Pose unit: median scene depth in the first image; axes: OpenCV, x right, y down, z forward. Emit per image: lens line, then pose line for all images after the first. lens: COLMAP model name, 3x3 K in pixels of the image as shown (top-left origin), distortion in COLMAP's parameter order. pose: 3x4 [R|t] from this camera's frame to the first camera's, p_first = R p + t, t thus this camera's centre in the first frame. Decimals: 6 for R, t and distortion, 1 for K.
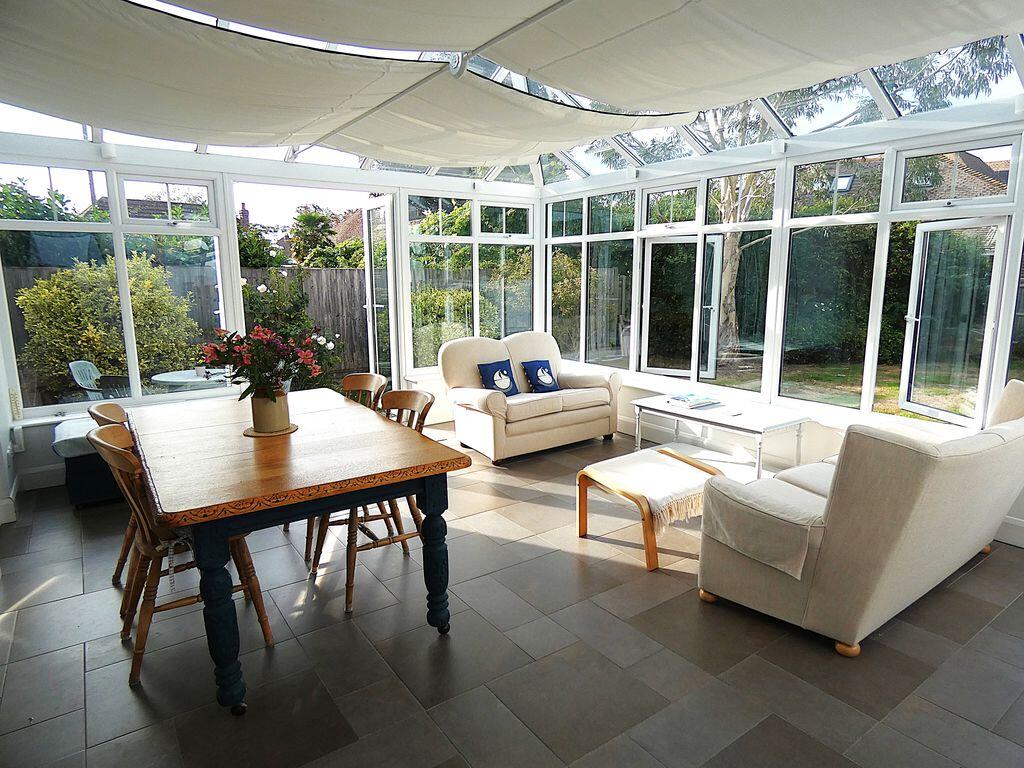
lens RADIAL K [[623.6, 0, 512.0], [0, 623.6, 384.0], [0, 0, 1]] dist [0.006710, 0.000290]
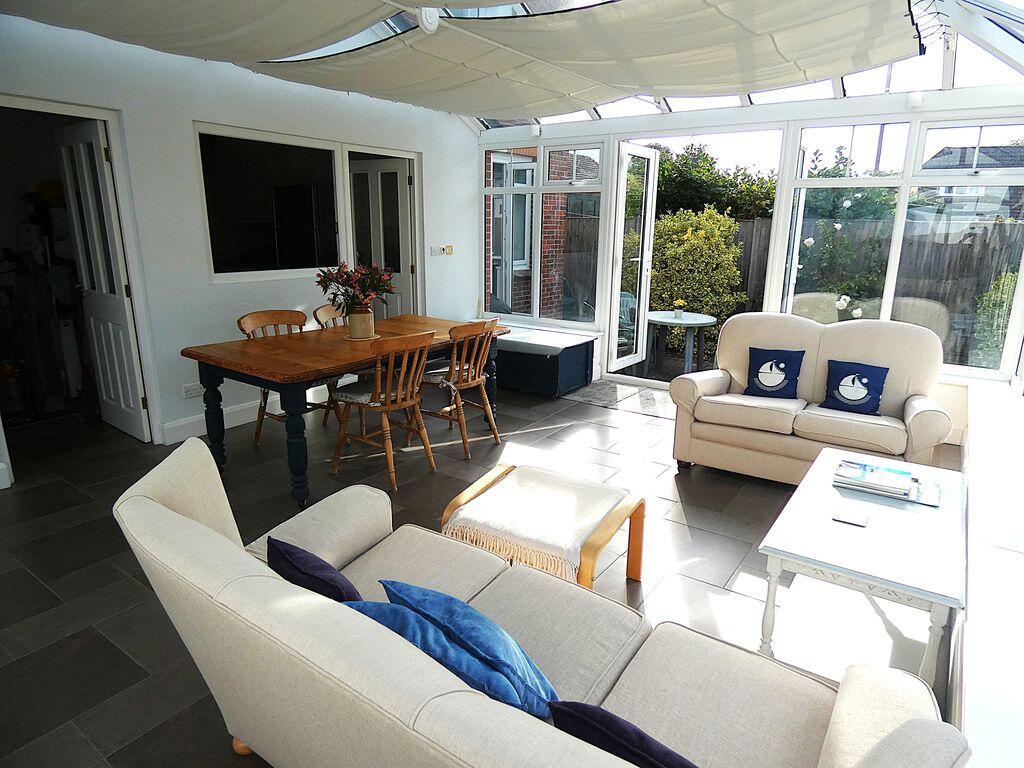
lens RADIAL K [[623.6, 0, 512.0], [0, 623.6, 384.0], [0, 0, 1]] dist [0.006710, 0.000290]
pose [[0.343073, 0.246603, -0.906360, 0.605952], [-0.182727, 0.964009, 0.193124, -0.089668], [0.921364, 0.099361, 0.375786, 0.461252]]
